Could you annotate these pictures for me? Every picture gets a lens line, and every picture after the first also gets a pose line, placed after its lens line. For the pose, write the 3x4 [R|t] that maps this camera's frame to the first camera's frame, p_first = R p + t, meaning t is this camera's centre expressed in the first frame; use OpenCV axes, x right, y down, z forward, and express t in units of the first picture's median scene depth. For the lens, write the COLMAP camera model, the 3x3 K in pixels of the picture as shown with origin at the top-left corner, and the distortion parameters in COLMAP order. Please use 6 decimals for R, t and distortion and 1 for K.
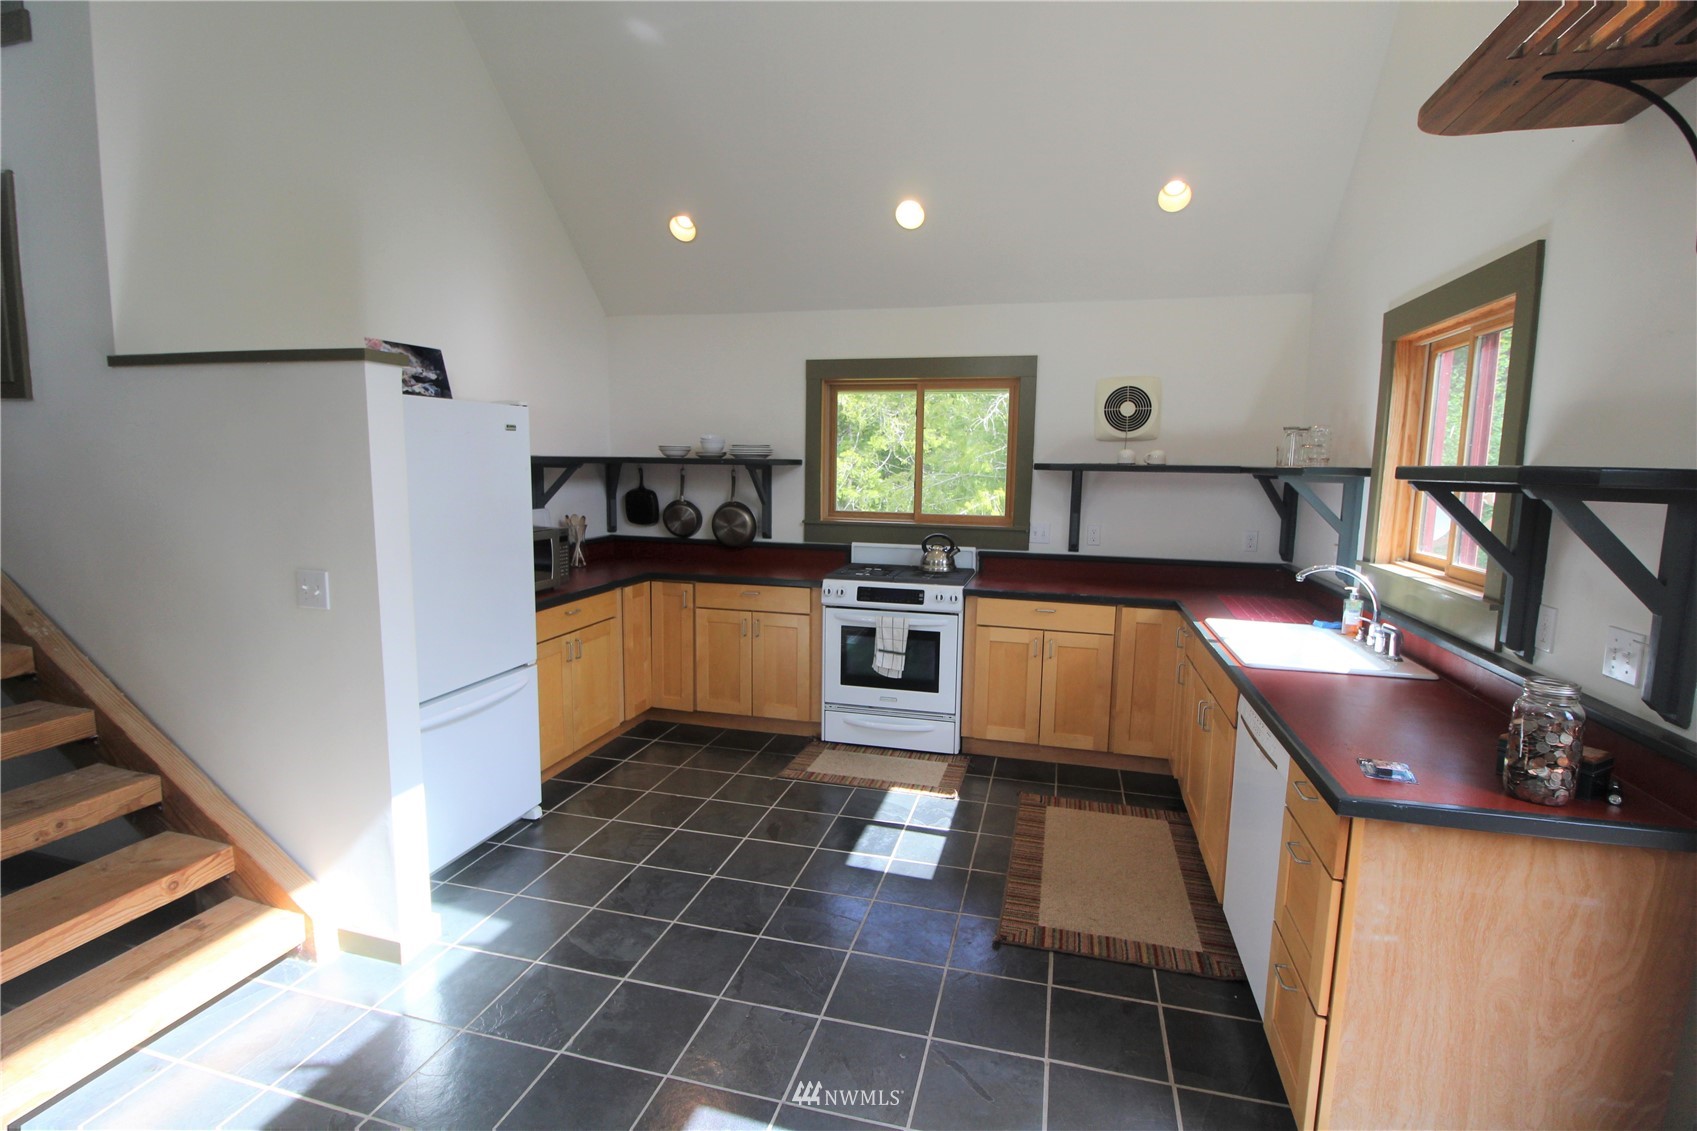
lens RADIAL K [[786.6, 0, 860.1], [0, 786.6, 562.5], [0, 0, 1]] dist [0.001453, -0.014091]
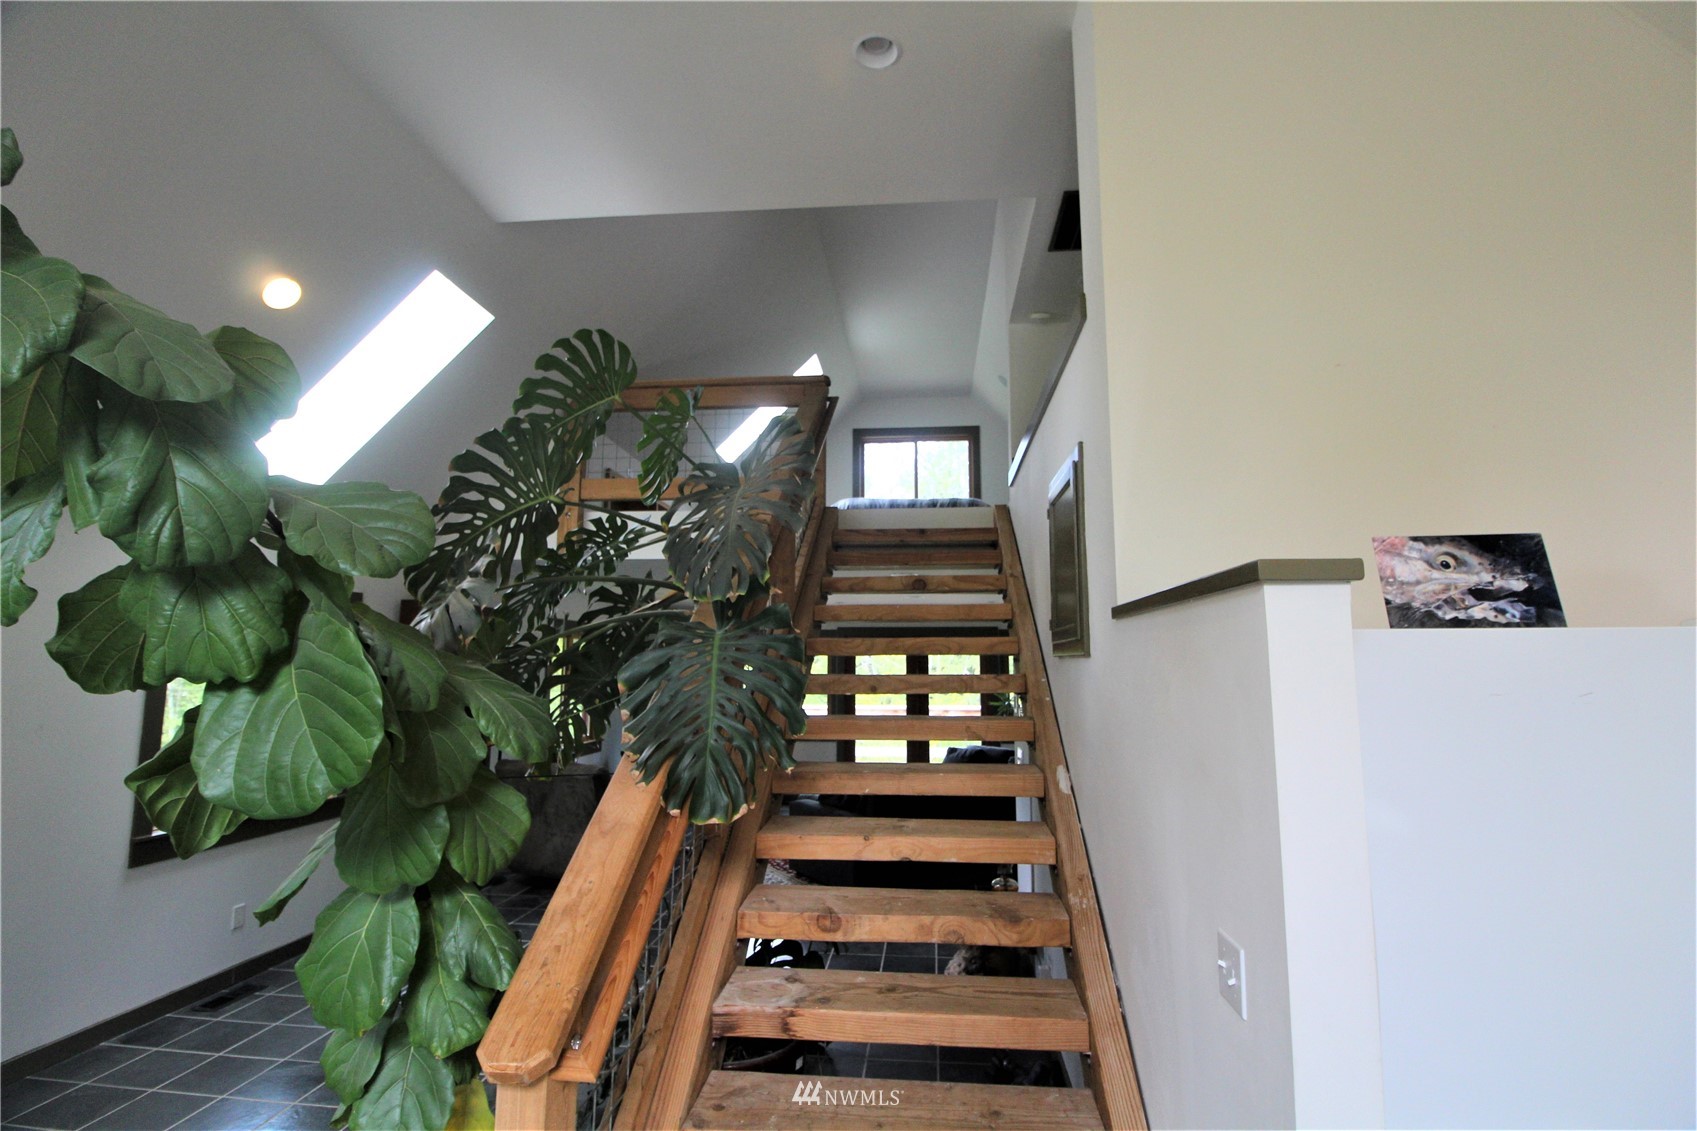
lens RADIAL K [[786.6, 0, 860.1], [0, 786.6, 562.5], [0, 0, 1]] dist [0.001453, -0.014091]
pose [[0.165150, -0.145637, -0.975456, -0.071015], [-0.125490, 0.977896, -0.167248, -0.074685], [0.978252, 0.150031, 0.143223, 0.336534]]
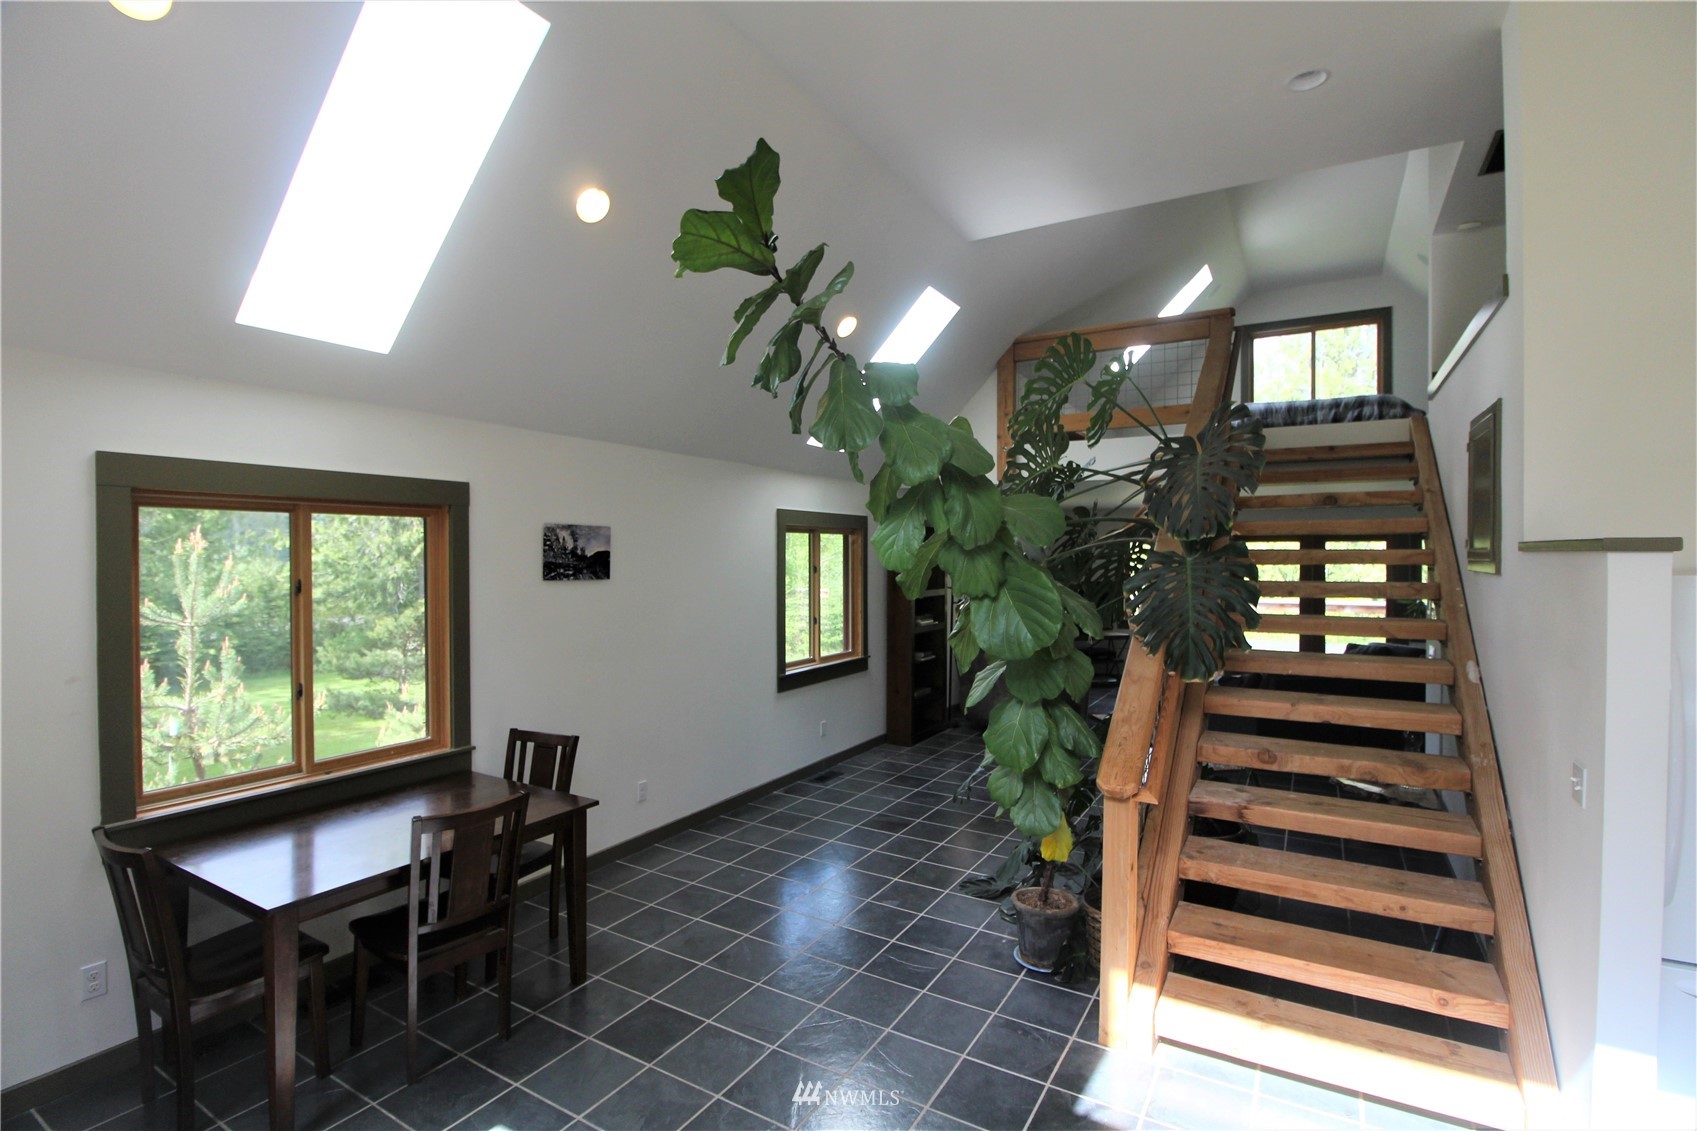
lens RADIAL K [[786.6, 0, 860.1], [0, 786.6, 562.5], [0, 0, 1]] dist [0.001453, -0.014091]
pose [[-0.265492, -0.005232, -0.964099, 0.251563], [-0.127375, 0.991410, 0.029696, -0.083956], [0.955662, 0.130686, -0.263878, 0.213024]]
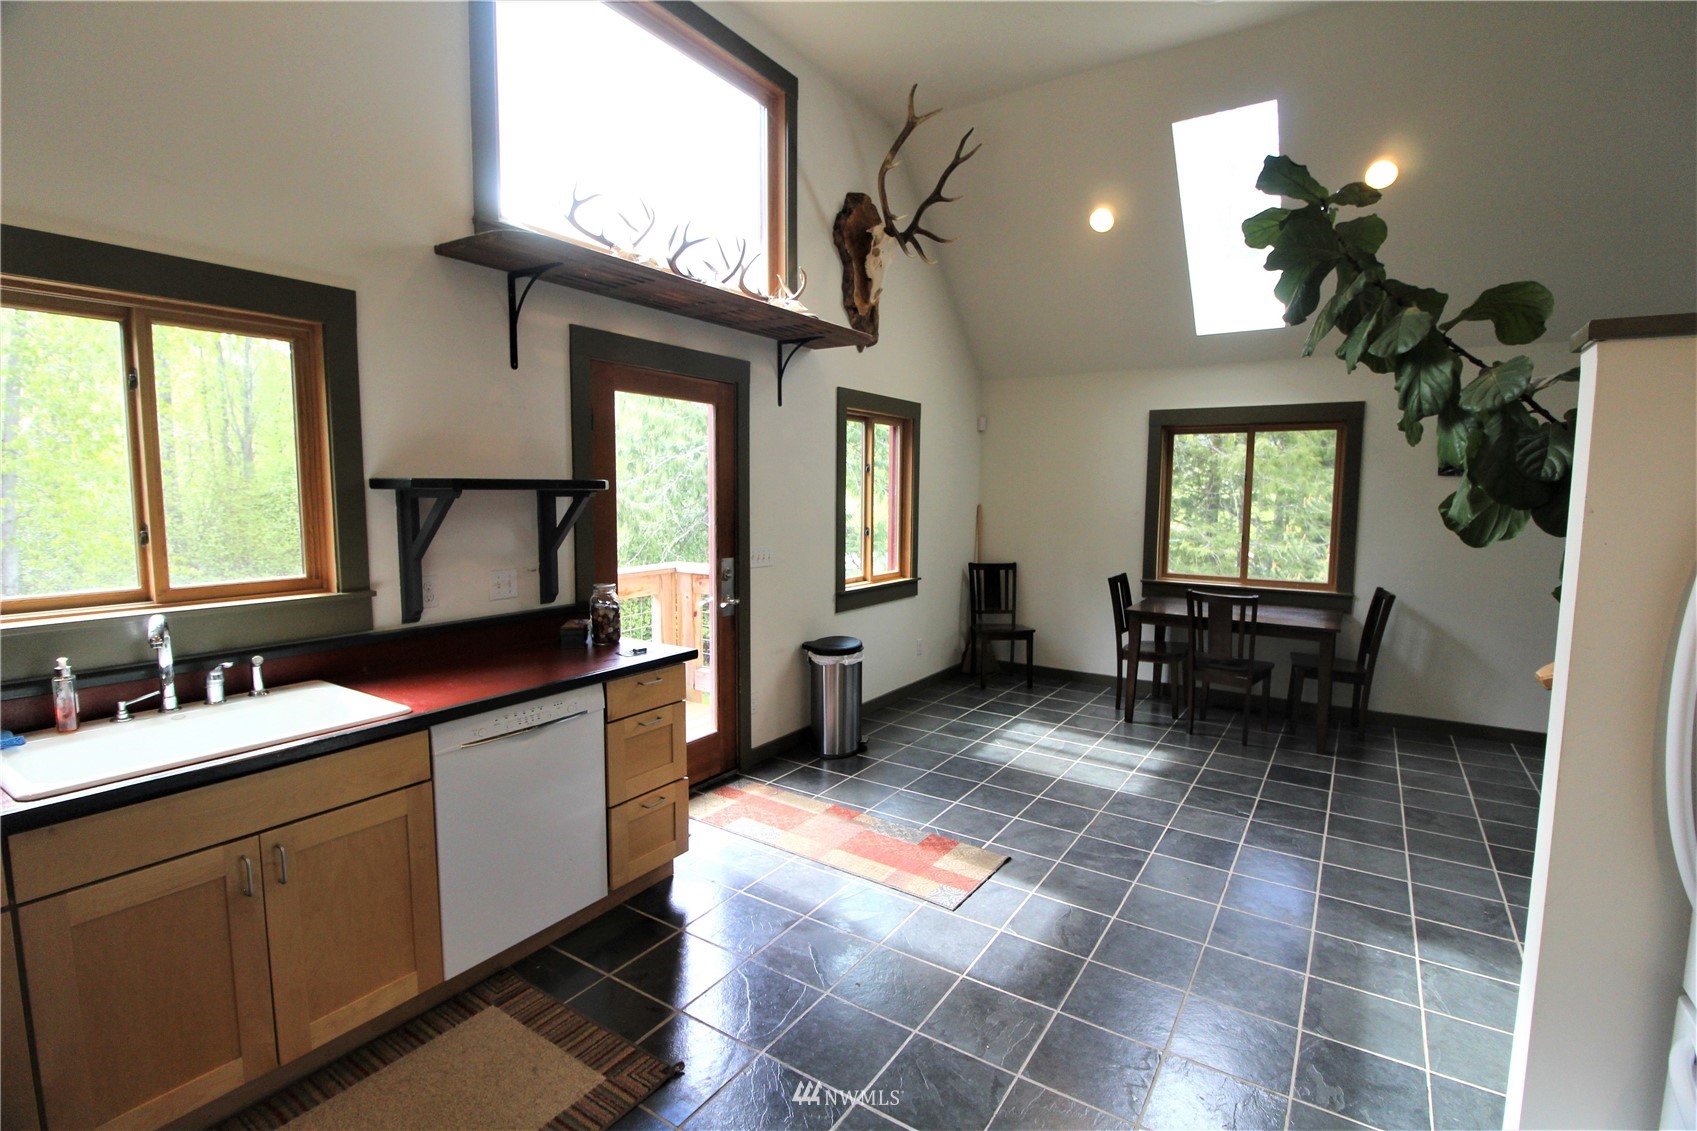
lens RADIAL K [[786.6, 0, 860.1], [0, 786.6, 562.5], [0, 0, 1]] dist [0.001453, -0.014091]
pose [[-0.950388, -0.052753, 0.306562, -0.137600], [0.015808, 0.976051, 0.216965, -0.123829], [-0.310665, 0.211047, -0.926793, 0.968448]]
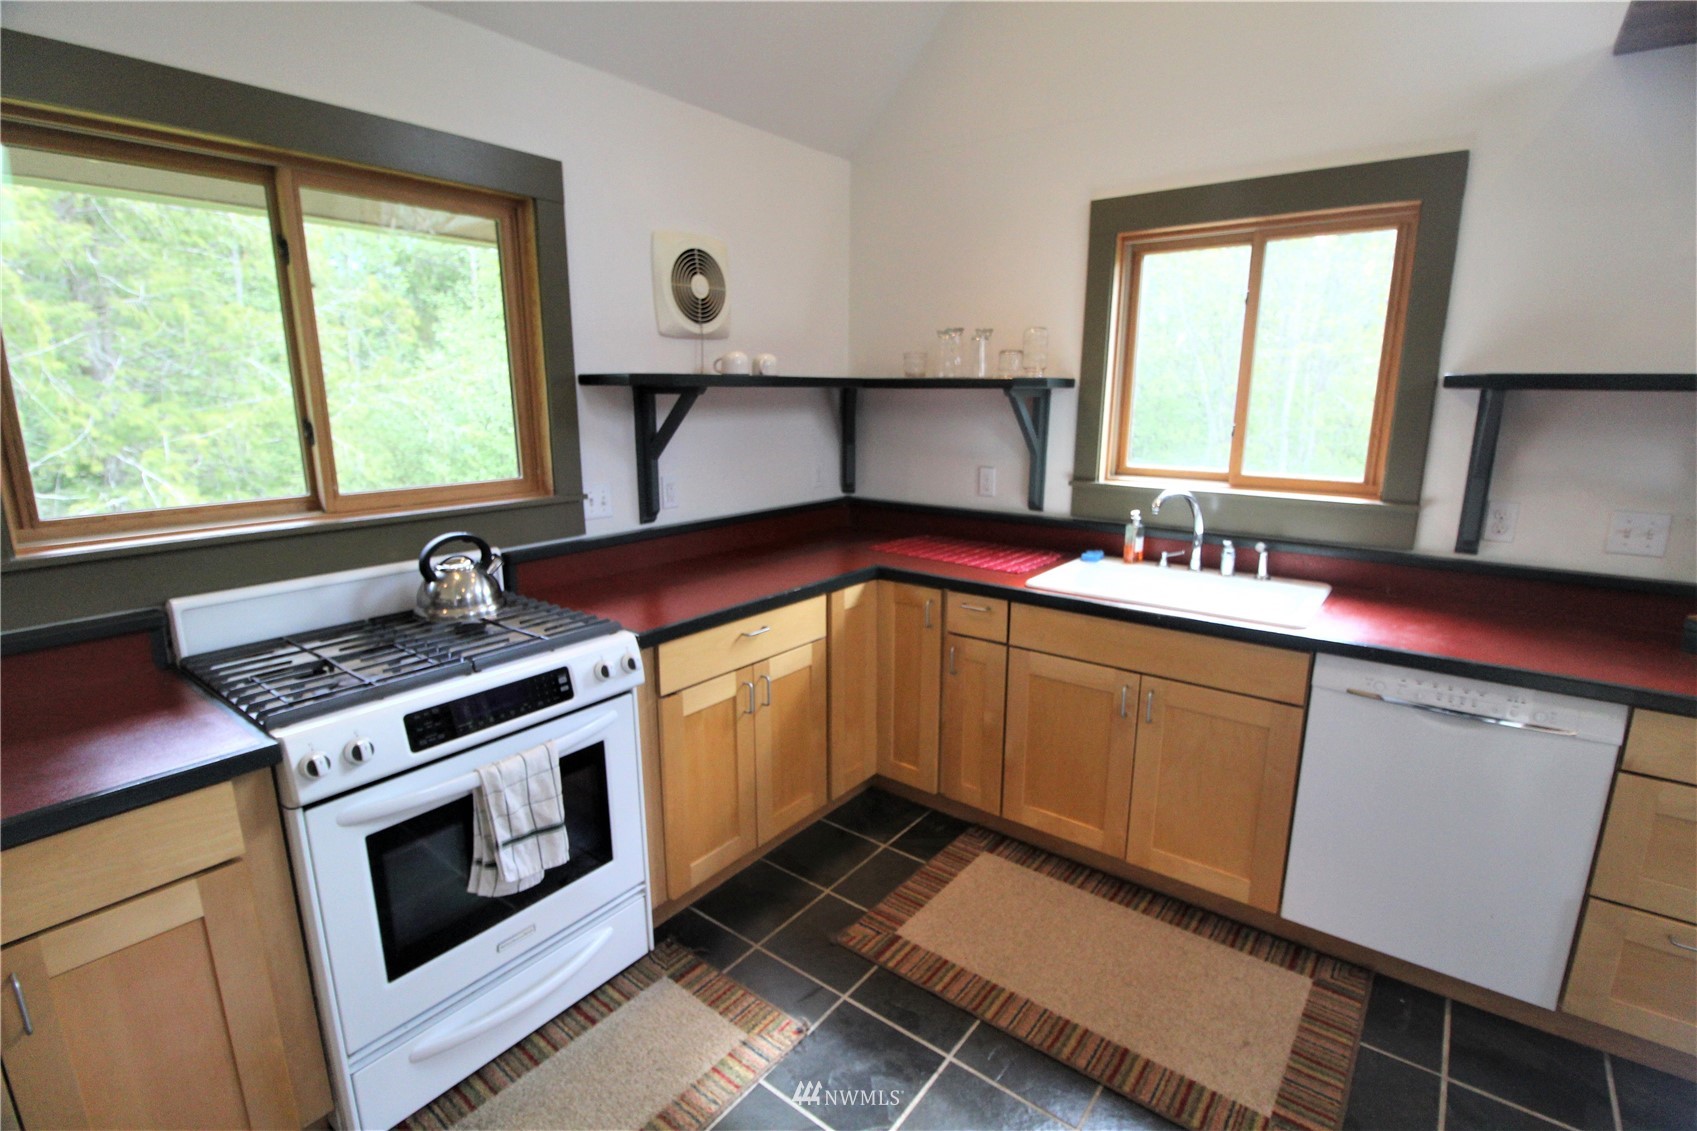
lens RADIAL K [[786.6, 0, 860.1], [0, 786.6, 562.5], [0, 0, 1]] dist [0.001453, -0.014091]
pose [[0.383752, -0.211048, 0.898996, -0.232336], [0.117253, 0.976790, 0.179259, -0.078678], [-0.915962, 0.036619, 0.399591, 0.655110]]
